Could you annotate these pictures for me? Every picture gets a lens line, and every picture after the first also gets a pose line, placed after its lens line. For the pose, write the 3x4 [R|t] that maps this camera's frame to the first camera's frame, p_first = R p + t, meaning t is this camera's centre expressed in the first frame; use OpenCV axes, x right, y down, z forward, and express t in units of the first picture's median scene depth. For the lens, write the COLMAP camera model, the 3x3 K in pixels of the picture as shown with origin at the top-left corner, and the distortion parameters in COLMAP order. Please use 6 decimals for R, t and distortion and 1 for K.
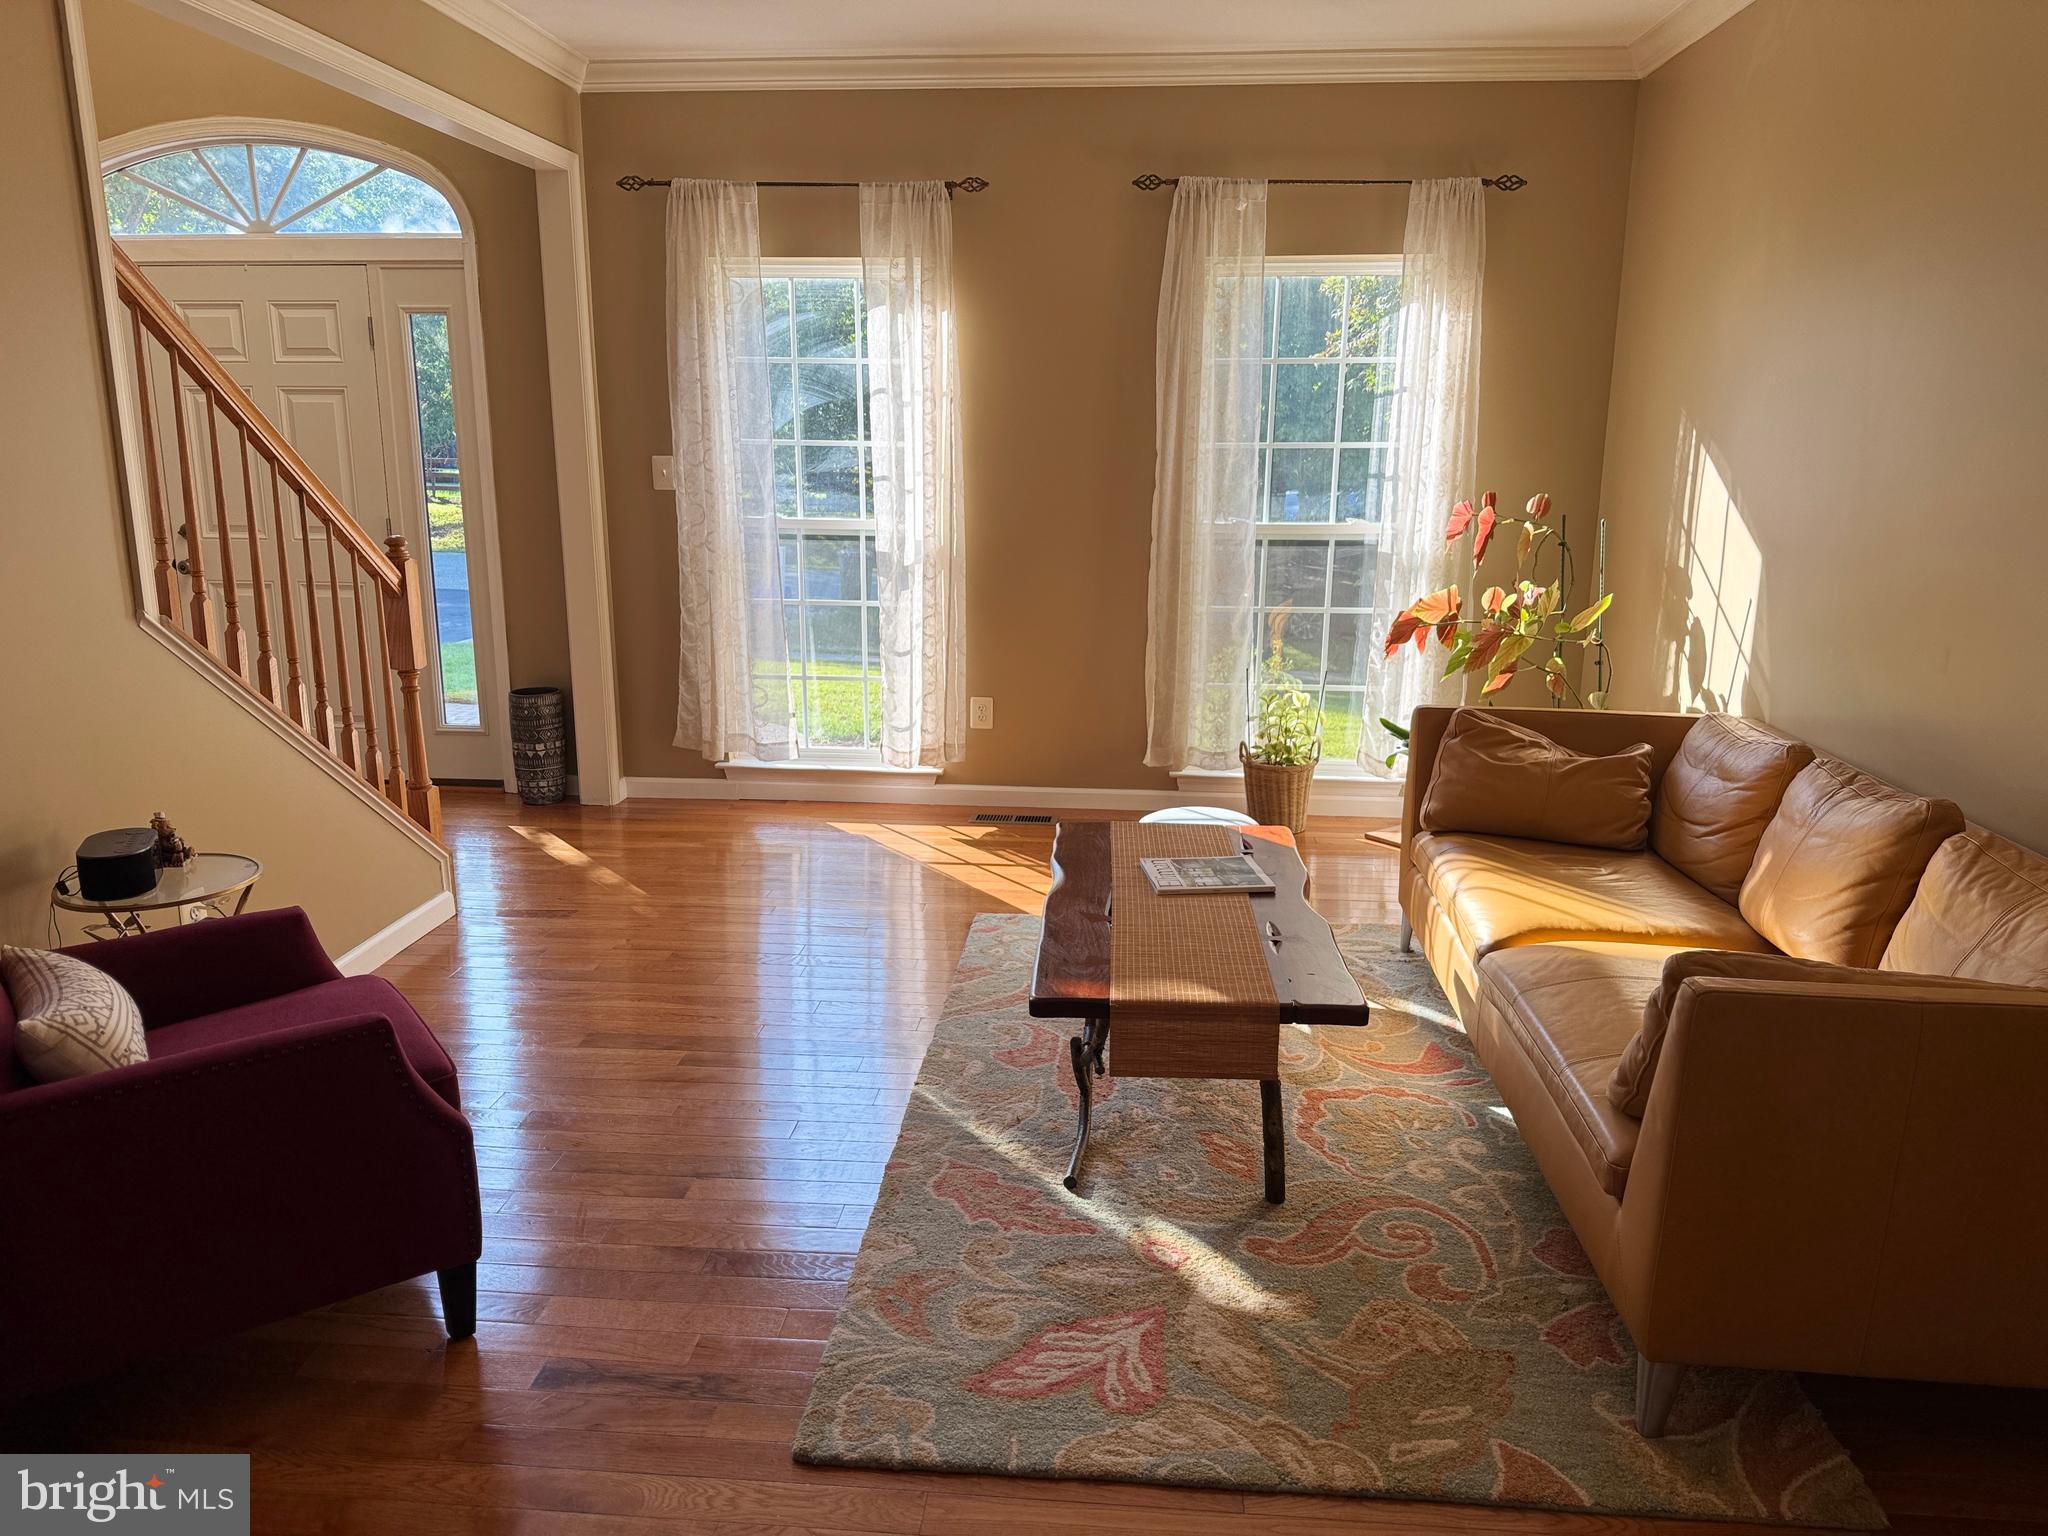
lens RADIAL K [[1438.7, 0, 1024.0], [0, 1438.7, 768.0], [0, 0, 1]] dist [0.157927, -0.248849]
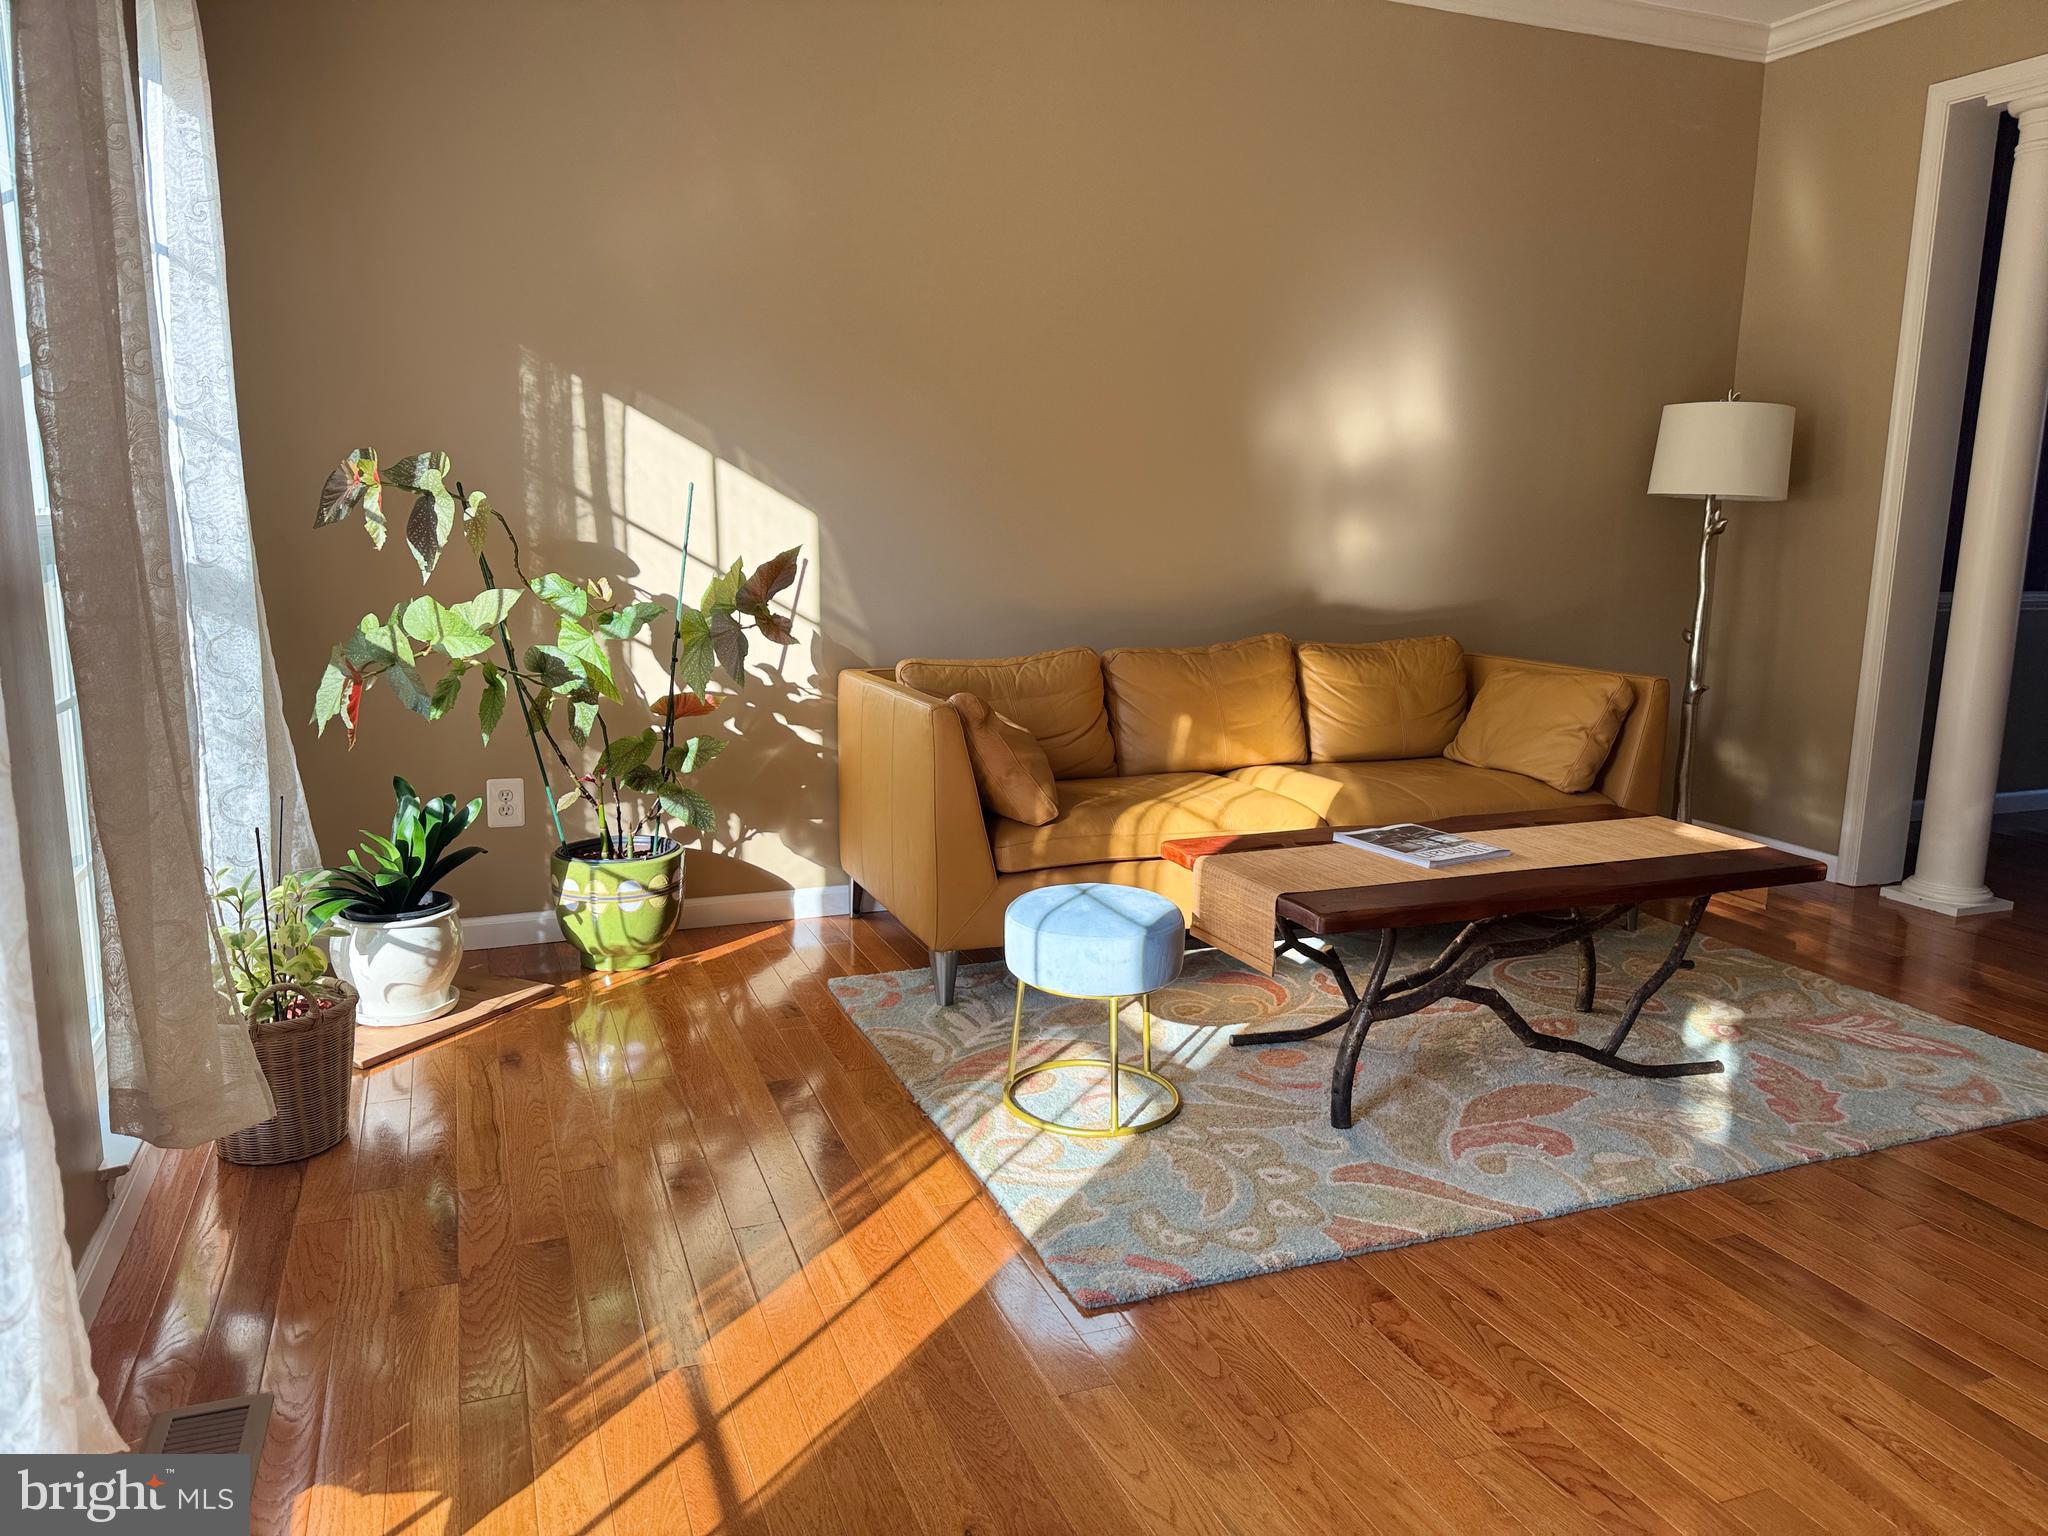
lens RADIAL K [[1438.7, 0, 1024.0], [0, 1438.7, 768.0], [0, 0, 1]] dist [0.157927, -0.248849]
pose [[-0.438447, -0.178817, 0.880788, -0.455679], [0.187927, 0.940104, 0.284408, -0.225185], [-0.878890, 0.290222, -0.378582, 1.240995]]
